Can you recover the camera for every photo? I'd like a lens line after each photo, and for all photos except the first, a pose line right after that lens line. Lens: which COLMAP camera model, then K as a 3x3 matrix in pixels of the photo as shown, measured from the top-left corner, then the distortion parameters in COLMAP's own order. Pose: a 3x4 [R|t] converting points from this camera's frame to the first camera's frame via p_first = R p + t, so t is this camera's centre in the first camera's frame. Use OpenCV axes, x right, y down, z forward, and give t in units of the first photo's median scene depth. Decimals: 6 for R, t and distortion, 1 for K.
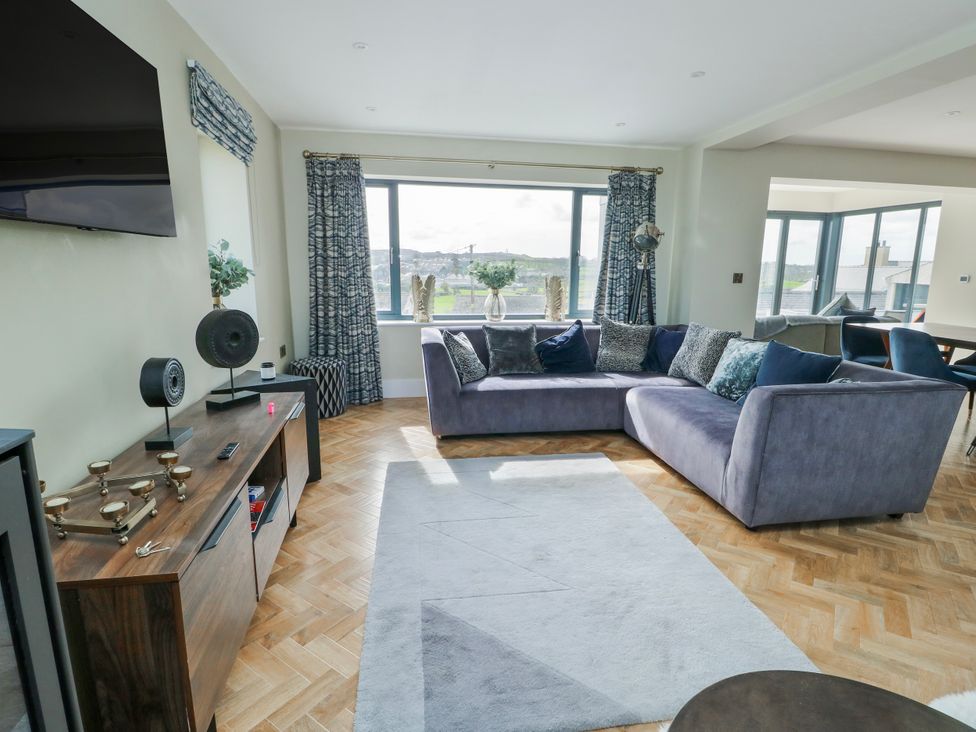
lens RADIAL K [[508.4, 0, 488.4], [0, 508.4, 365.0], [0, 0, 1]] dist [0.003783, -0.013972]
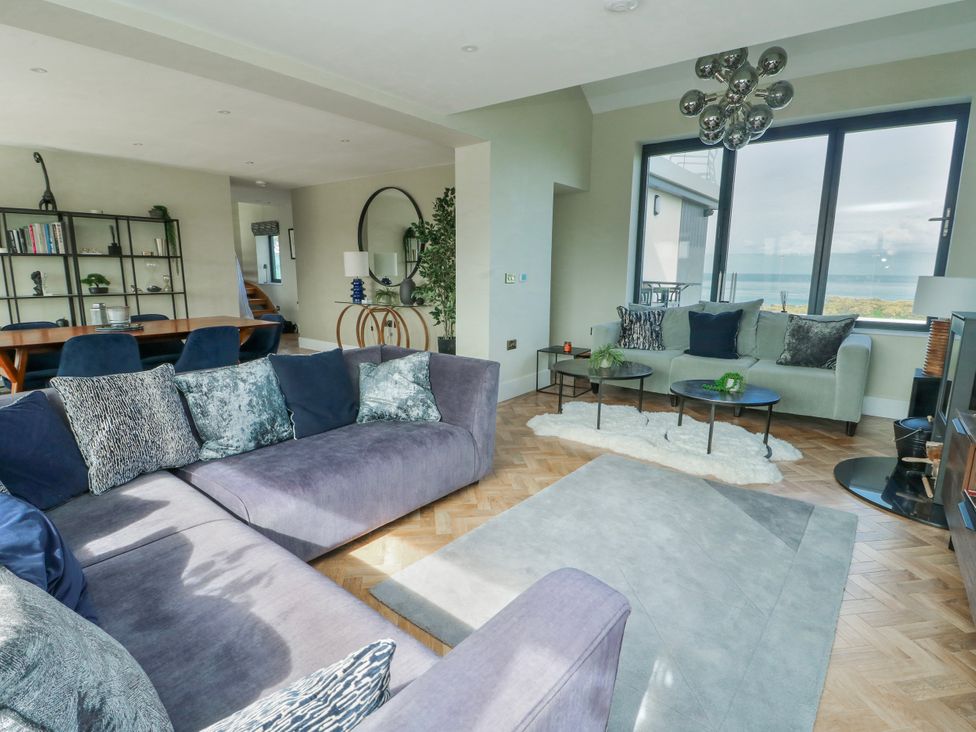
lens RADIAL K [[508.4, 0, 488.4], [0, 508.4, 365.0], [0, 0, 1]] dist [0.003783, -0.013972]
pose [[-0.673344, -0.146737, 0.724621, -0.326050], [0.125660, 0.943132, 0.307754, -0.297808], [-0.728572, 0.298280, -0.616613, 1.560253]]
